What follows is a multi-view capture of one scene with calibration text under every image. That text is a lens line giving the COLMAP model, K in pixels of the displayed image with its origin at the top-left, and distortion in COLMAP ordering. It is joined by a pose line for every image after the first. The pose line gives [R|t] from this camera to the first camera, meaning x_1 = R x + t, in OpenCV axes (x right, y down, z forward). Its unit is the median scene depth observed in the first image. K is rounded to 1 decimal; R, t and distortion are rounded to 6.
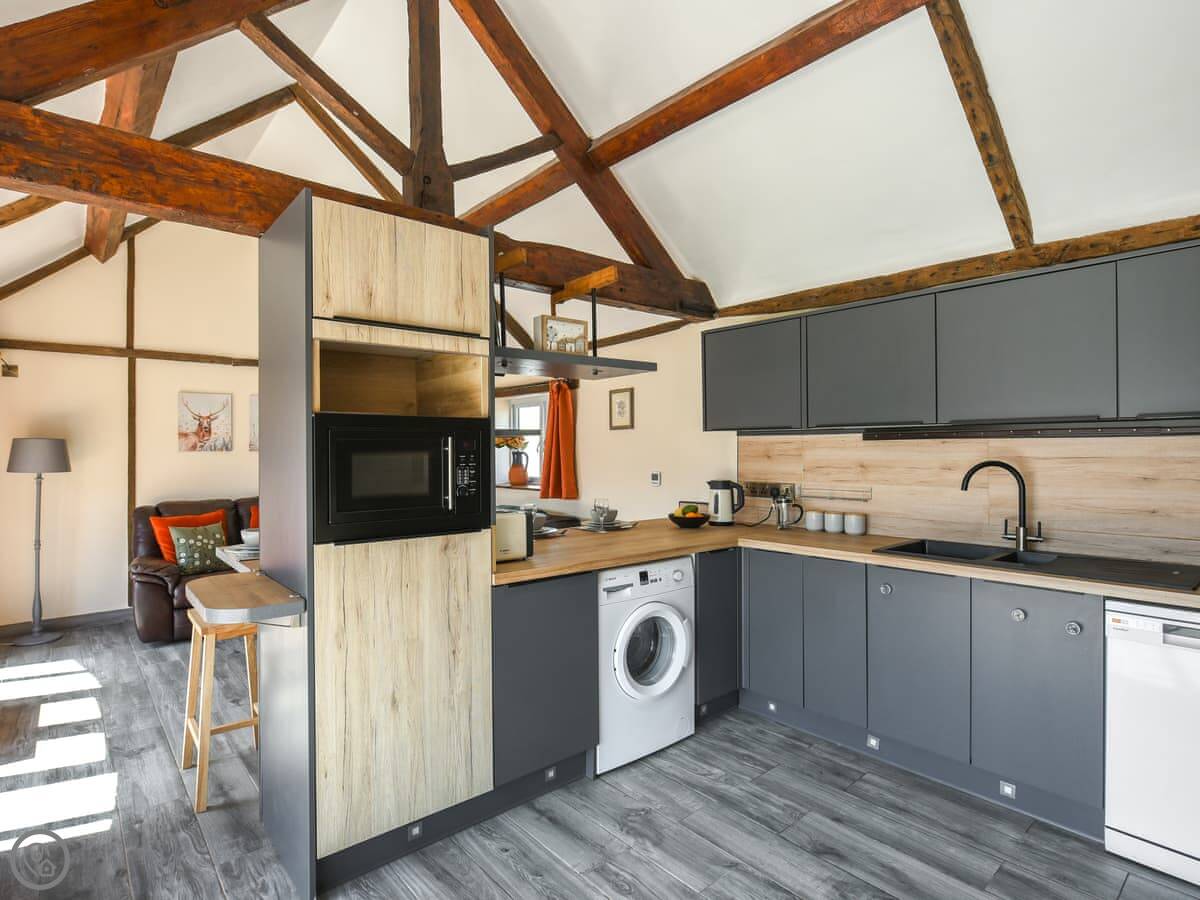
lens RADIAL K [[670.4, 0, 618.5], [0, 670.4, 452.8], [0, 0, 1]] dist [-0.002847, -0.003271]
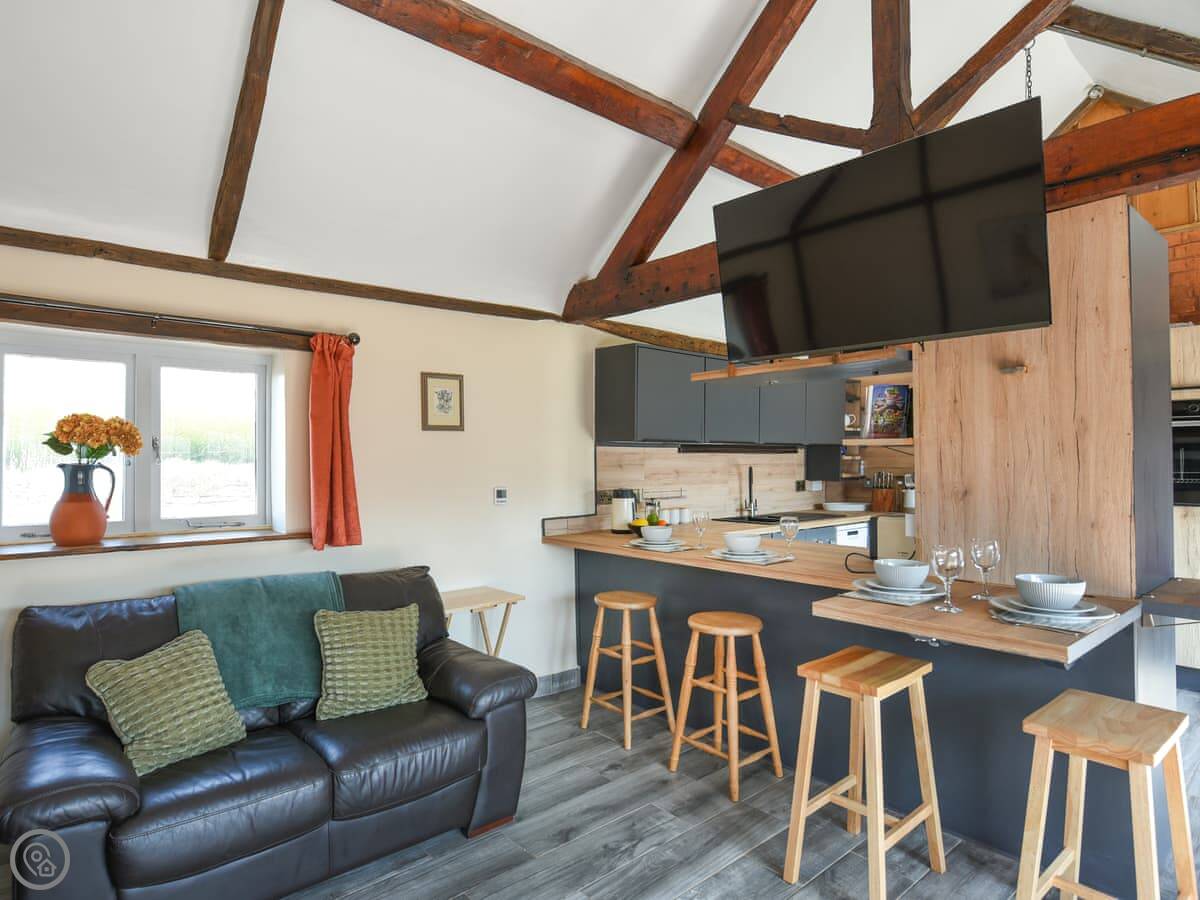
lens RADIAL K [[670.4, 0, 618.5], [0, 670.4, 452.8], [0, 0, 1]] dist [-0.002847, -0.003271]
pose [[-0.022207, 0.020008, 0.999553, -0.702208], [0.012186, 0.999731, -0.019741, 0.004445], [-0.999679, 0.011742, -0.022445, 0.831957]]
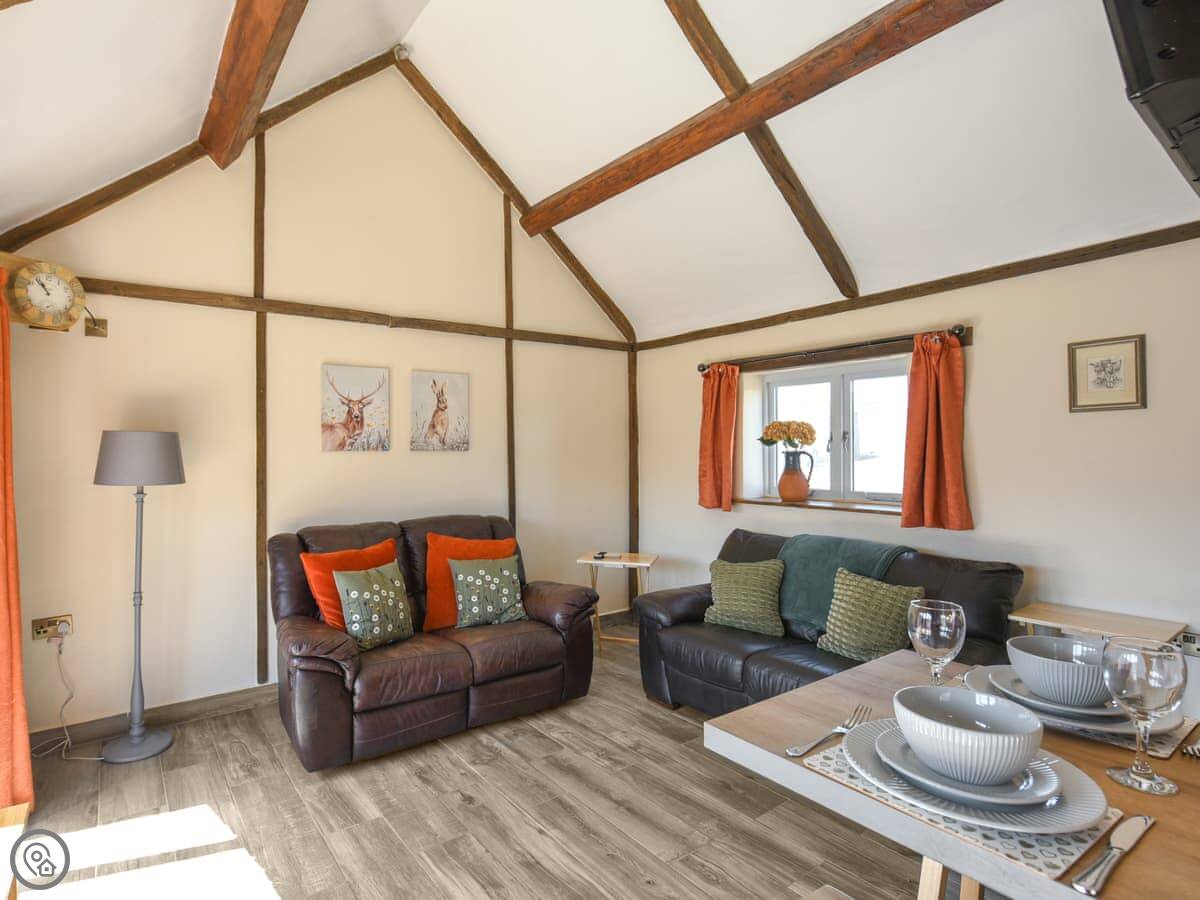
lens RADIAL K [[642.0, 0, 539.7], [0, 642.0, 452.8], [0, 0, 1]] dist [-0.000569, -0.001892]
pose [[0.994686, -0.001182, -0.102948, -0.412184], [0.000993, 0.999998, -0.001886, 0.000988], [0.102950, 0.001774, 0.994685, 0.416642]]
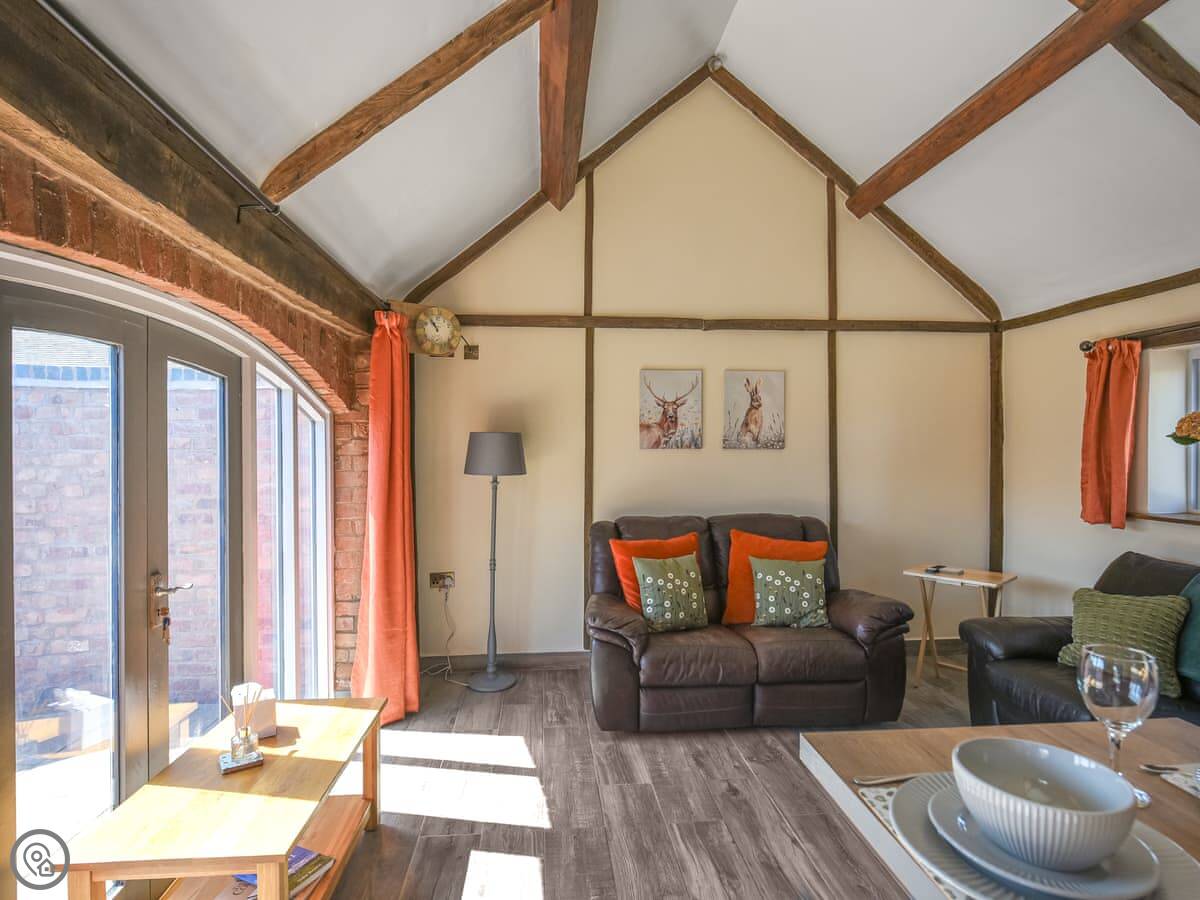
lens RADIAL K [[640.4, 0, 584.1], [0, 640.4, 453.2], [0, 0, 1]] dist [0.000601, -0.001312]
pose [[0.806775, 0.007384, -0.590813, -0.315854], [-0.005887, 0.999973, 0.004460, -0.000210], [0.590829, -0.000120, 0.806796, 0.427638]]
